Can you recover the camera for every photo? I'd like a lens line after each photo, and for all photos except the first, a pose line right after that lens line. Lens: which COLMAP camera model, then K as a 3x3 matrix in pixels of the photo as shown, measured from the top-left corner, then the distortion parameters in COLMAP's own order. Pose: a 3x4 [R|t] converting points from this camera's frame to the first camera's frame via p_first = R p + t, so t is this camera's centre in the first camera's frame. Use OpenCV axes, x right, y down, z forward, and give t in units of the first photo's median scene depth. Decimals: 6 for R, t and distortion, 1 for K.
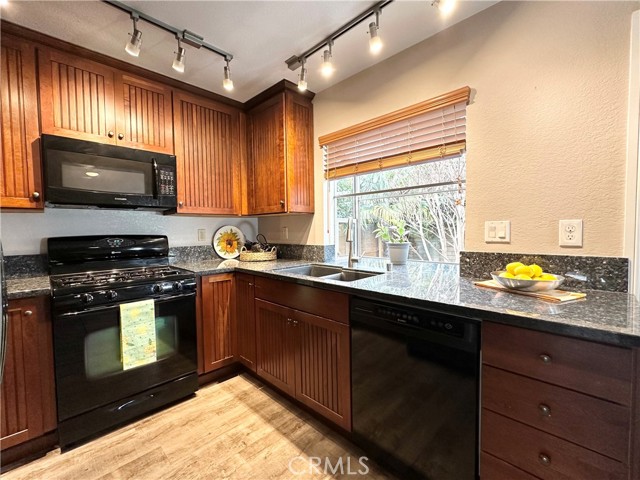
lens RADIAL K [[278.7, 0, 320.0], [0, 278.7, 240.0], [0, 0, 1]] dist [0.000152, -0.000274]
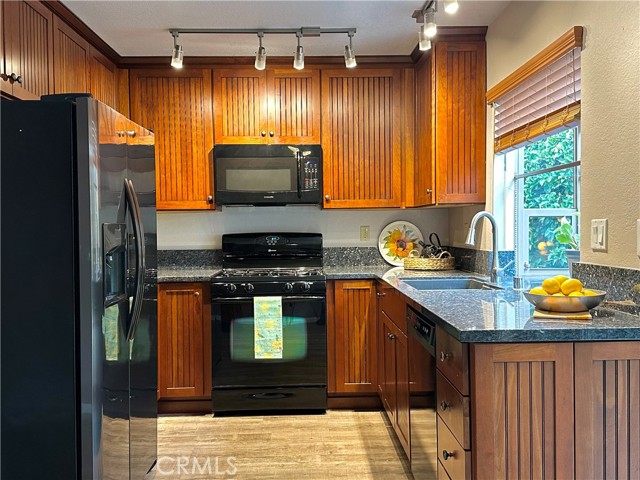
lens RADIAL K [[615.0, 0, 320.0], [0, 615.0, 240.0], [0, 0, 1]] dist [0.137998, -0.000880]
pose [[0.721140, 0.018927, -0.692531, 0.943850], [-0.021564, 0.999756, 0.004869, -0.006810], [0.692454, 0.011423, 0.721372, -0.468581]]
